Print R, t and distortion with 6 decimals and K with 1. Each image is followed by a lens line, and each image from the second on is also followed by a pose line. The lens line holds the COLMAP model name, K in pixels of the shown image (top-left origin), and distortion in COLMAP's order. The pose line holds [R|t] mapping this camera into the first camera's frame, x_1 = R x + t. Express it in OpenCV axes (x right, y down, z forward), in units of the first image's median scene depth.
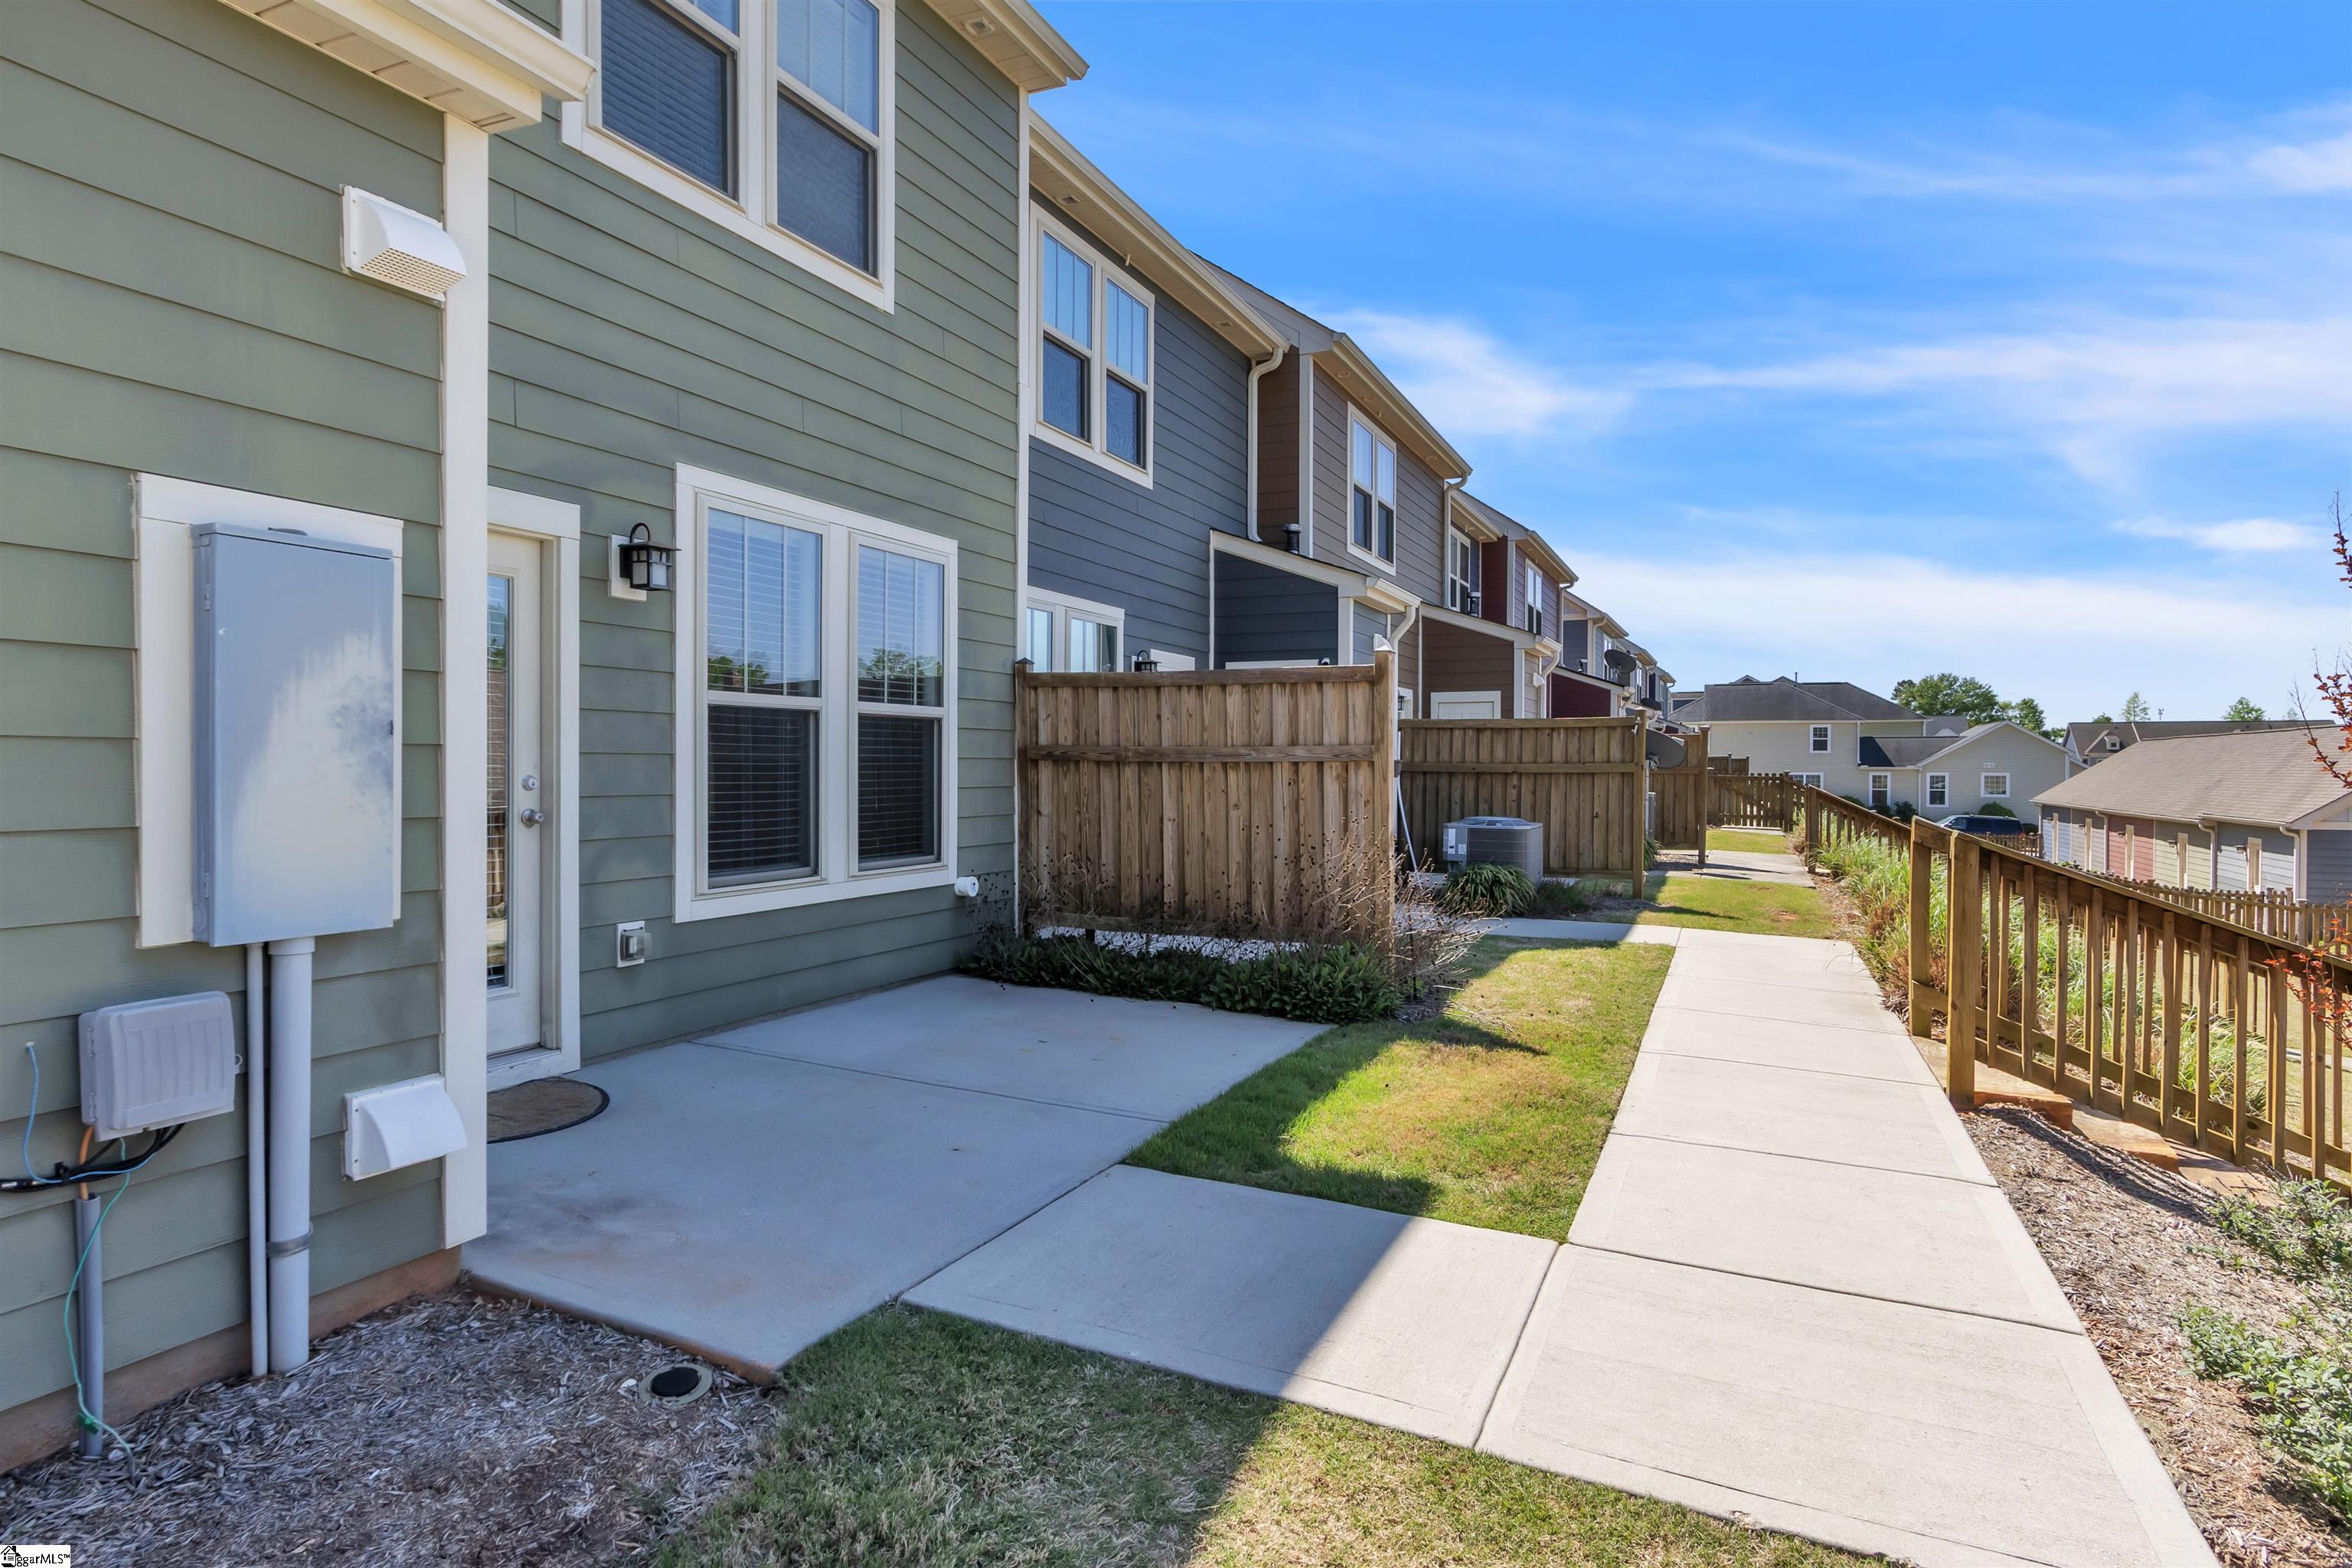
lens RADIAL K [[1192.0, 0, 1171.5], [0, 1192.0, 762.0], [0, 0, 1]] dist [0.002251, 0.000271]
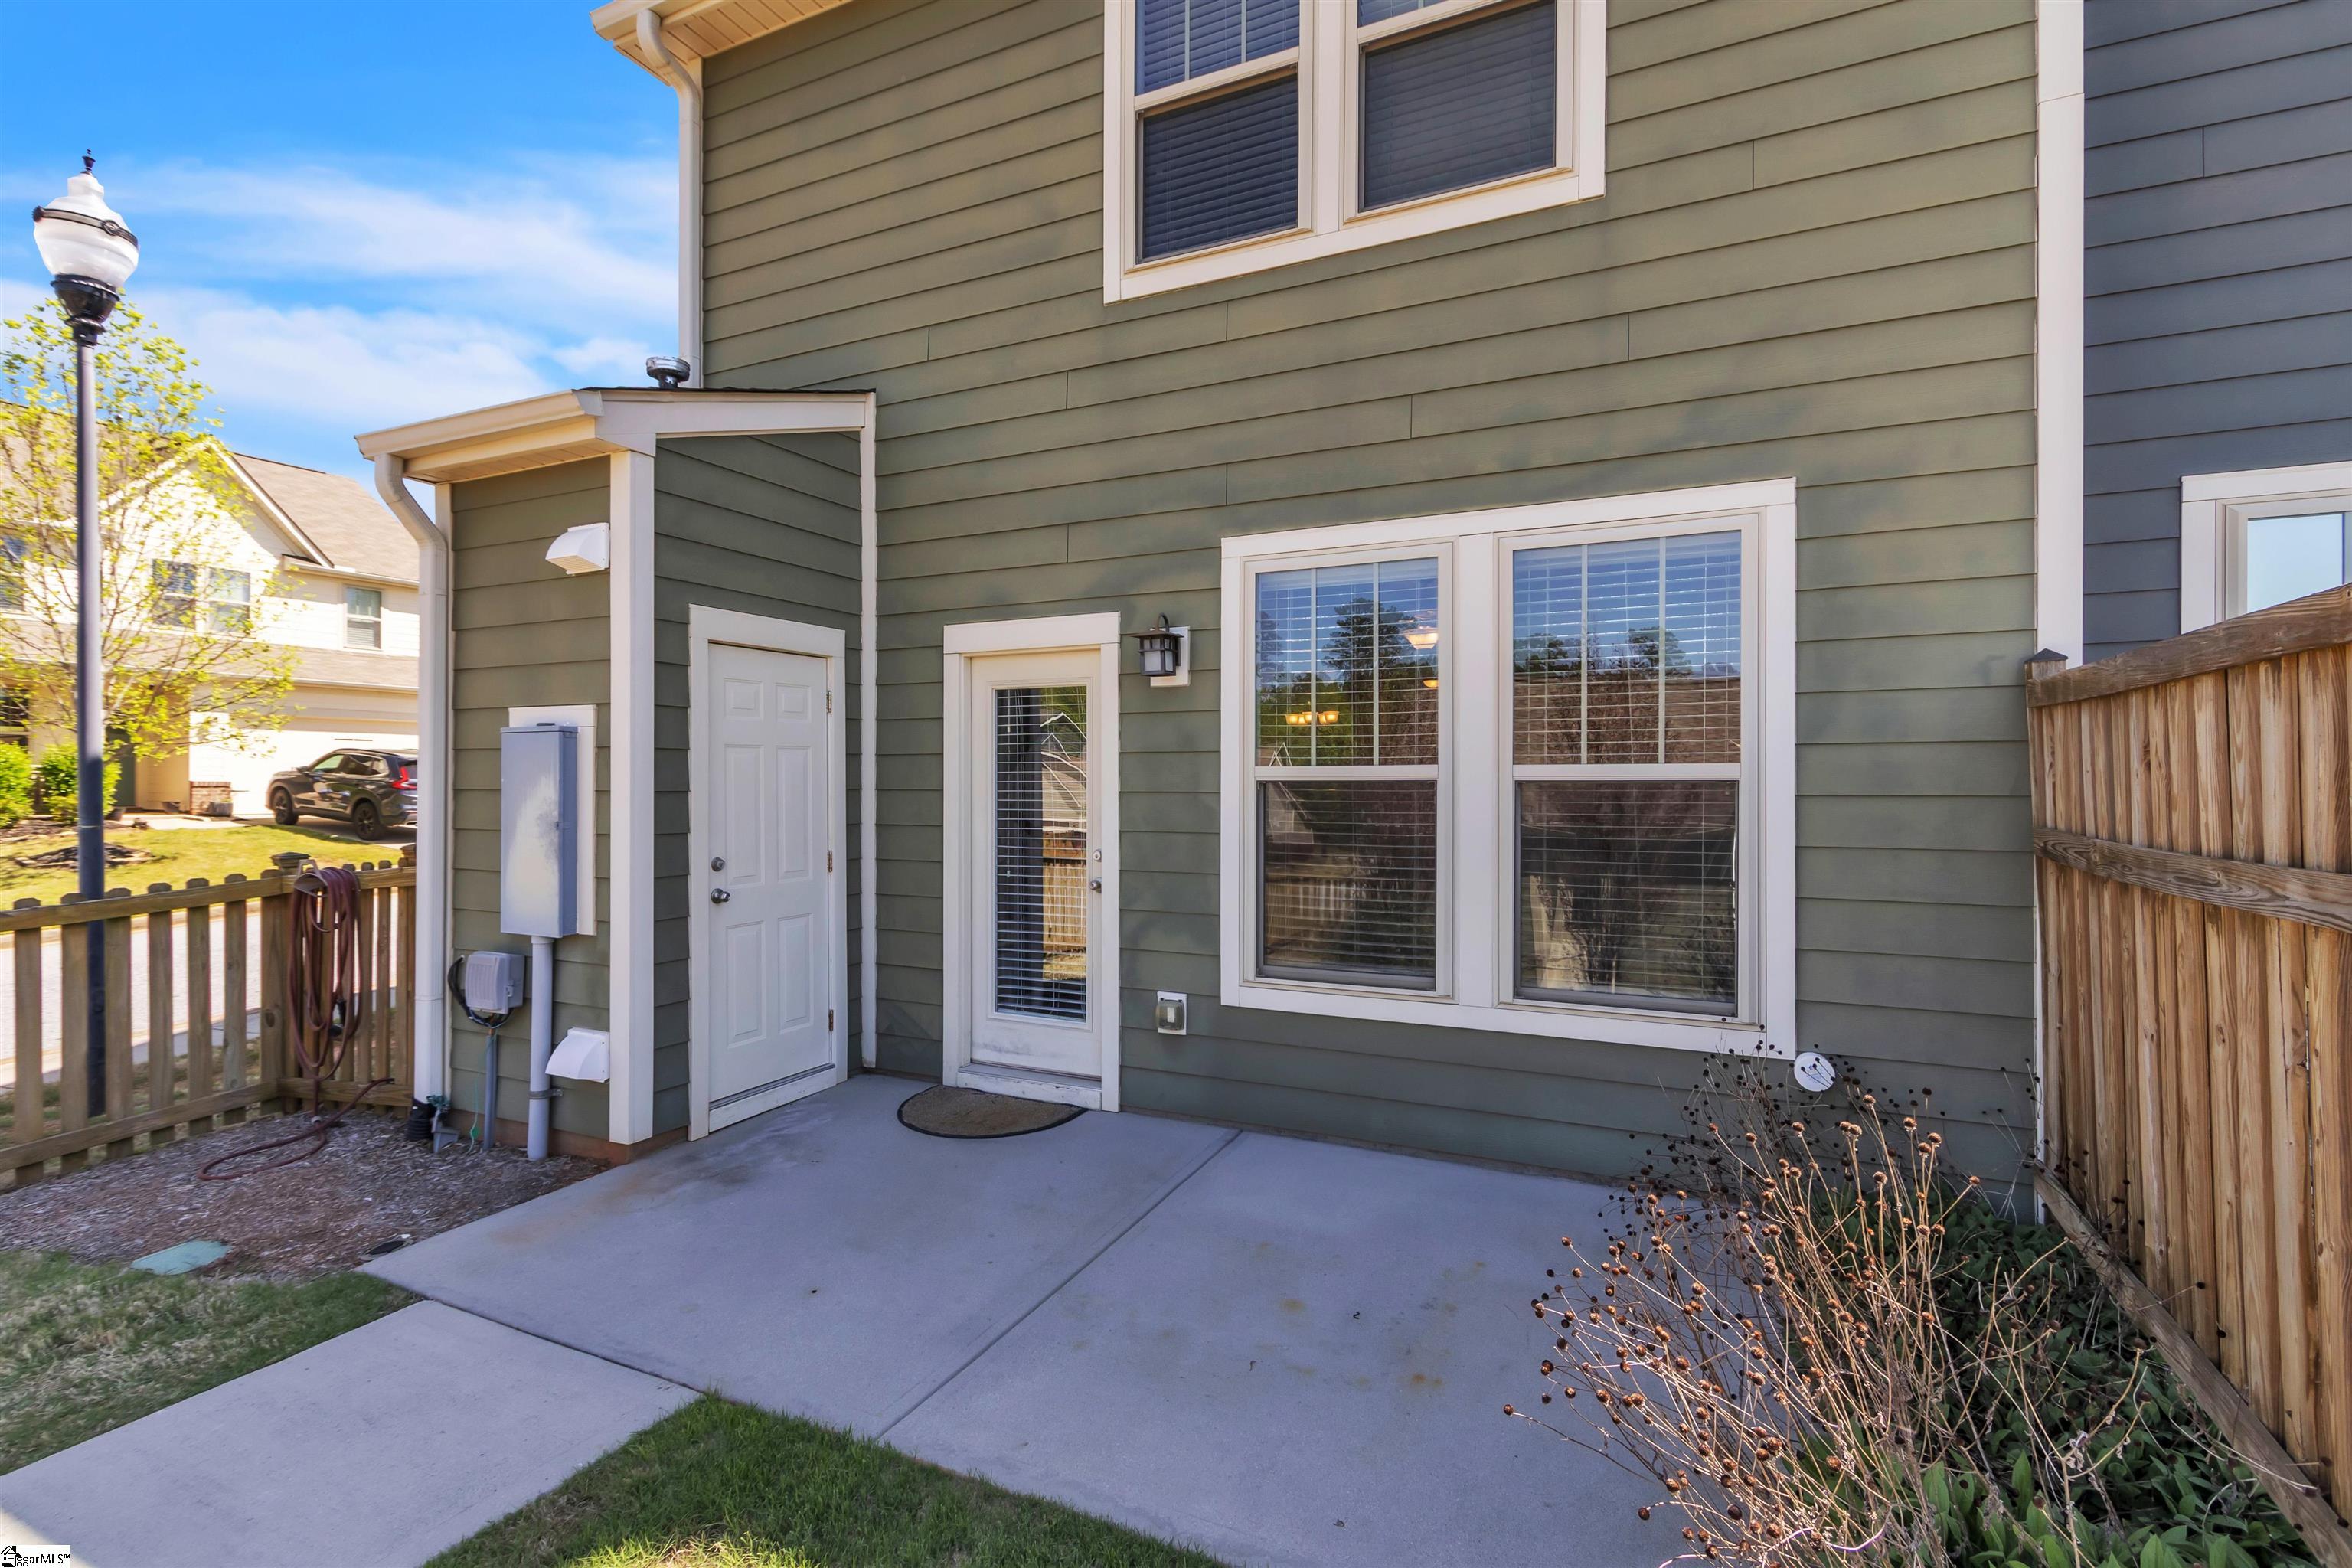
lens RADIAL K [[1084.5, 0, 1156.9], [0, 1084.5, 780.3], [0, 0, 1]] dist [0.001186, 0.000125]
pose [[0.007786, -0.009225, -0.999927, 0.485722], [-0.003487, 0.999951, -0.009252, -0.042029], [0.999964, 0.003558, 0.007754, 0.941595]]
